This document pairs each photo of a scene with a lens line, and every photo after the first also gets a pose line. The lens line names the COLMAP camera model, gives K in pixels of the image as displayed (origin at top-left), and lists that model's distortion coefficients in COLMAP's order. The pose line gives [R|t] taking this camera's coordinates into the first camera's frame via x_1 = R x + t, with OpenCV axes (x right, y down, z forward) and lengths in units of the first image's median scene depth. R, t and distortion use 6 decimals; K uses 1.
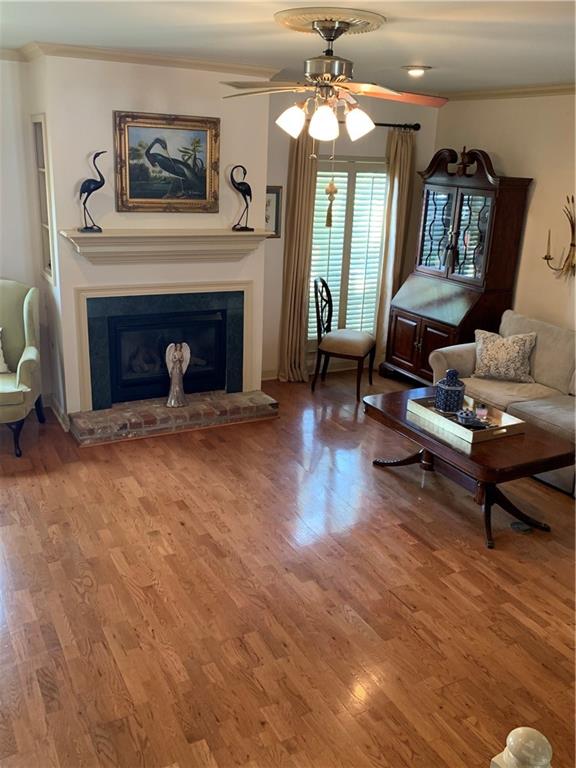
lens RADIAL K [[693.9, 0, 287.3], [0, 693.9, 386.5], [0, 0, 1]] dist [0.018775, -0.020380]
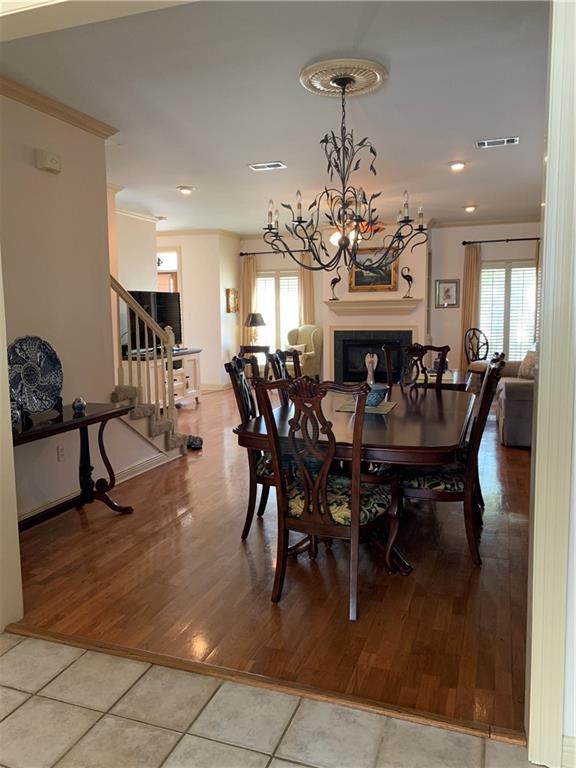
lens RADIAL K [[587.2, 0, 290.6], [0, 587.2, 382.2], [0, 0, 1]] dist [0.026031, -0.040110]
pose [[0.669026, 0.035120, -0.742408, 0.982847], [-0.191991, 0.973147, -0.126979, 0.287729], [0.718013, 0.227488, 0.657804, -0.288671]]
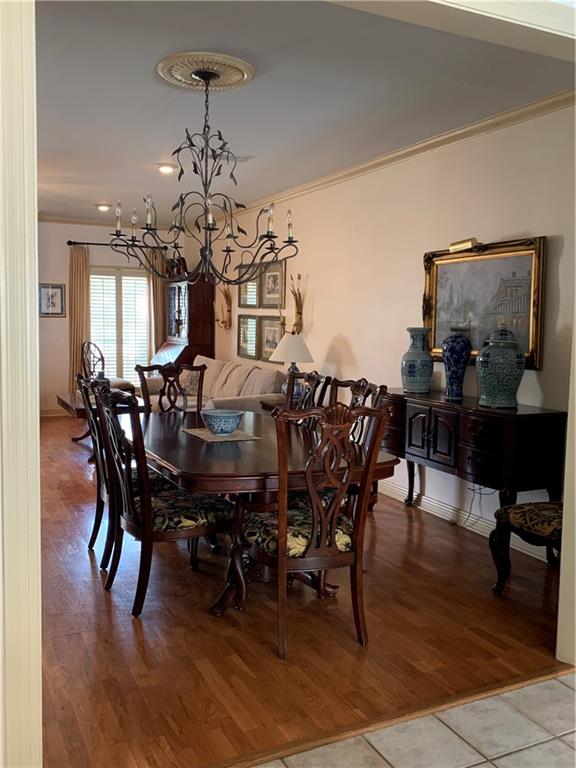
lens RADIAL K [[693.9, 0, 294.3], [0, 693.9, 381.6], [0, 0, 1]] dist [0.018775, -0.020380]
pose [[0.999395, -0.024996, -0.024187, 0.621922], [0.018828, 0.973465, -0.228060, 0.326775], [0.029245, 0.227466, 0.973347, -0.497444]]
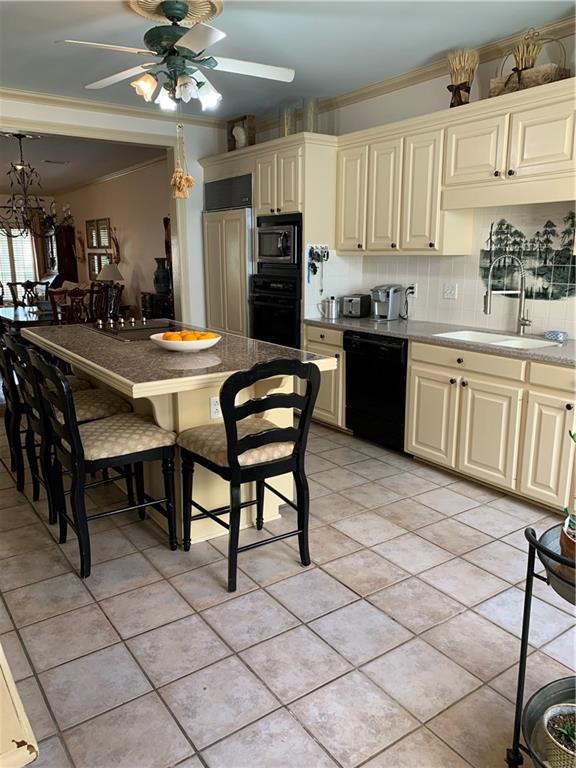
lens RADIAL K [[587.2, 0, 287.6], [0, 587.2, 379.5], [0, 0, 1]] dist [0.026031, -0.040110]
pose [[0.991176, -0.074224, 0.109823, 0.904565], [0.085816, 0.990775, -0.104886, 0.545178], [-0.101025, 0.113385, 0.988402, -1.100356]]
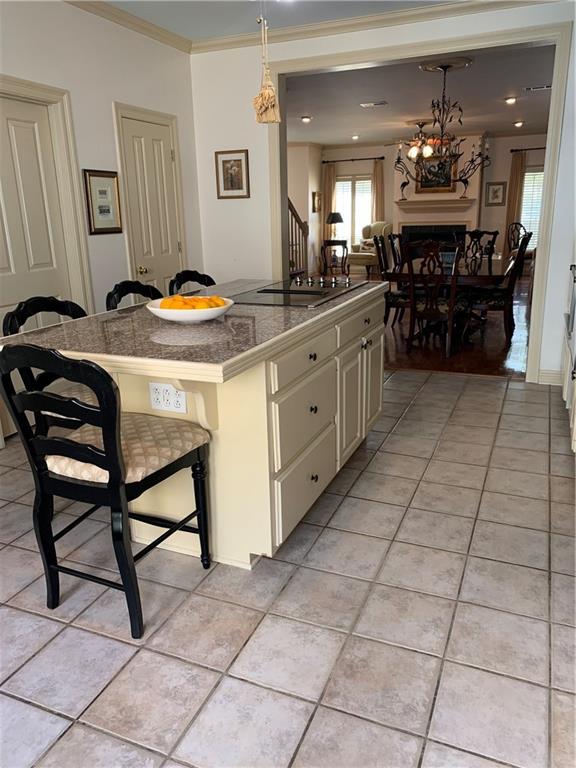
lens RADIAL K [[587.2, 0, 286.6], [0, 587.2, 387.2], [0, 0, 1]] dist [0.026031, -0.040110]
pose [[0.622567, 0.162360, -0.765539, 1.285982], [-0.194598, 0.979633, 0.049511, 0.461358], [0.757986, 0.118149, 0.641481, -0.759054]]
